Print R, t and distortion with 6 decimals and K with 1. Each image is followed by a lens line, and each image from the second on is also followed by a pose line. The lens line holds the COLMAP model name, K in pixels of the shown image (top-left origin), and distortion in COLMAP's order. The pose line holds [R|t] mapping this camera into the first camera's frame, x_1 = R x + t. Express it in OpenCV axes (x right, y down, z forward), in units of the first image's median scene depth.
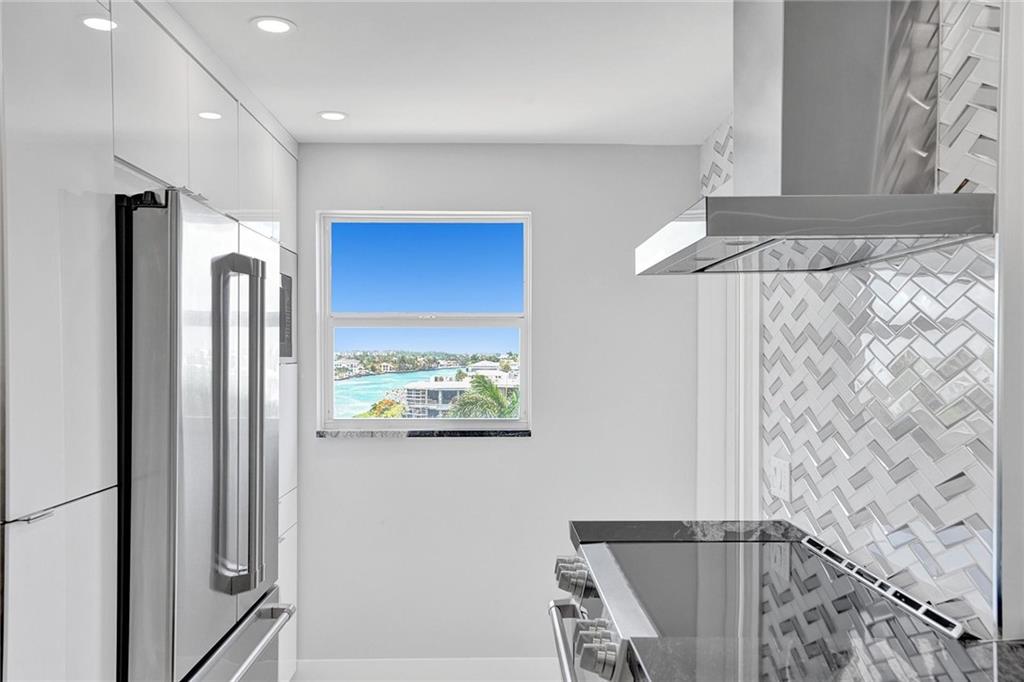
lens RADIAL K [[859.0, 0, 507.7], [0, 859.0, 361.2], [0, 0, 1]] dist [0.044413, -0.002933]
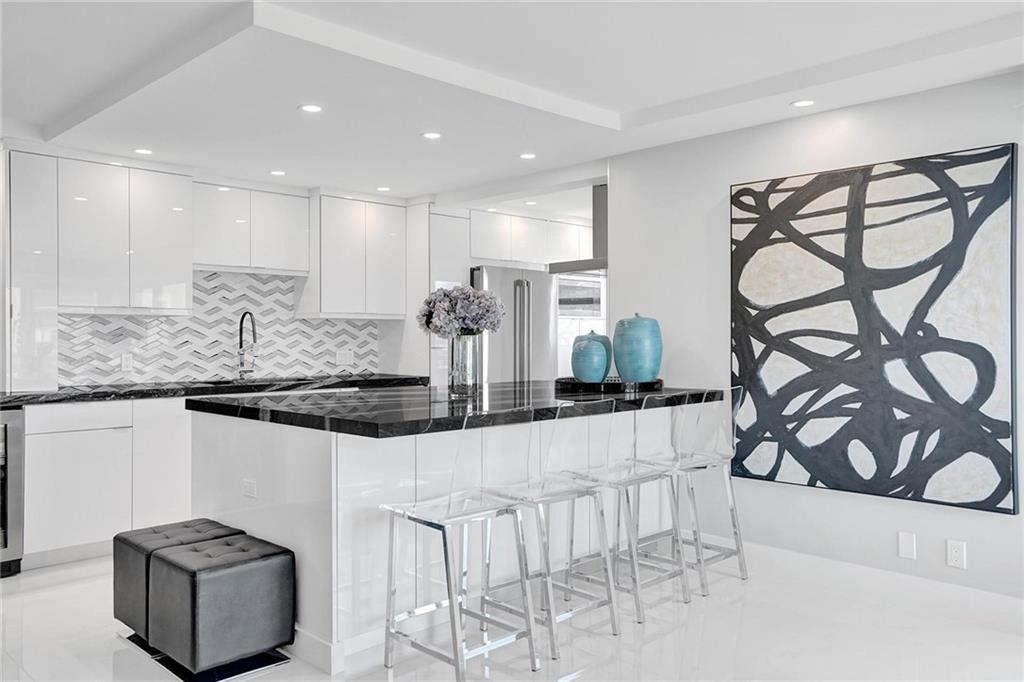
lens RADIAL K [[809.8, 0, 512.0], [0, 809.8, 341.0], [0, 0, 1]] dist [-0.015864, 0.071780]
pose [[0.697721, -0.000821, -0.716369, 1.648439], [-0.002995, 0.999987, -0.004063, 0.100415], [0.716363, 0.004980, 0.697710, -0.977564]]
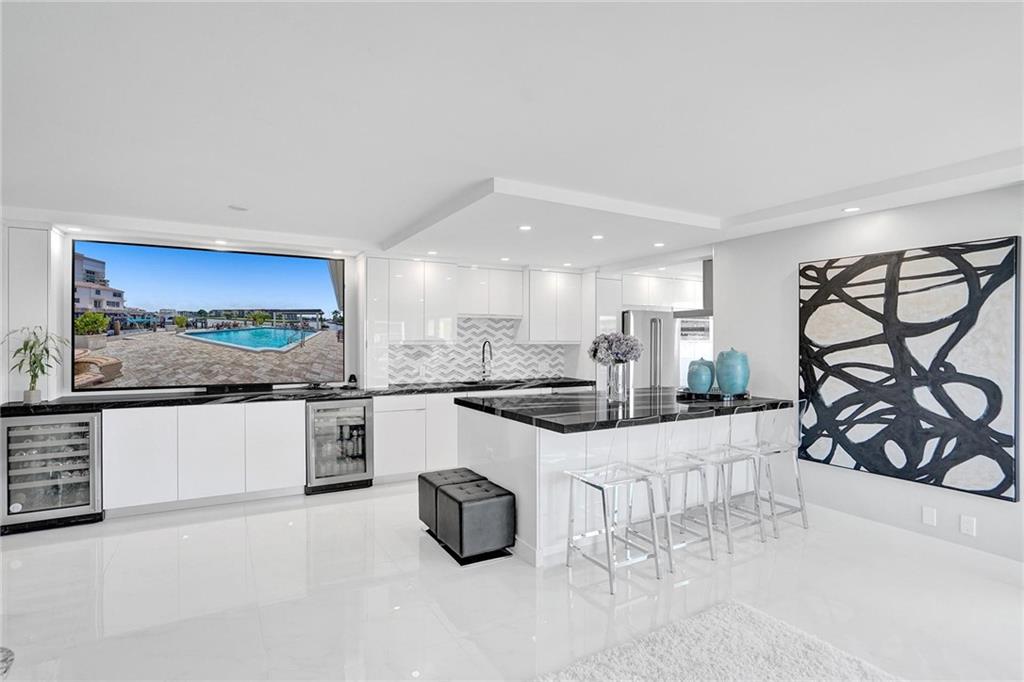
lens RADIAL K [[518.5, 0, 509.7], [0, 518.5, 344.5], [0, 0, 1]] dist [-0.055257, 0.023158]
pose [[0.484380, 0.006520, -0.874834, 1.709432], [-0.008202, 0.999962, 0.002912, 0.018474], [0.874820, 0.005765, 0.484415, -1.024678]]
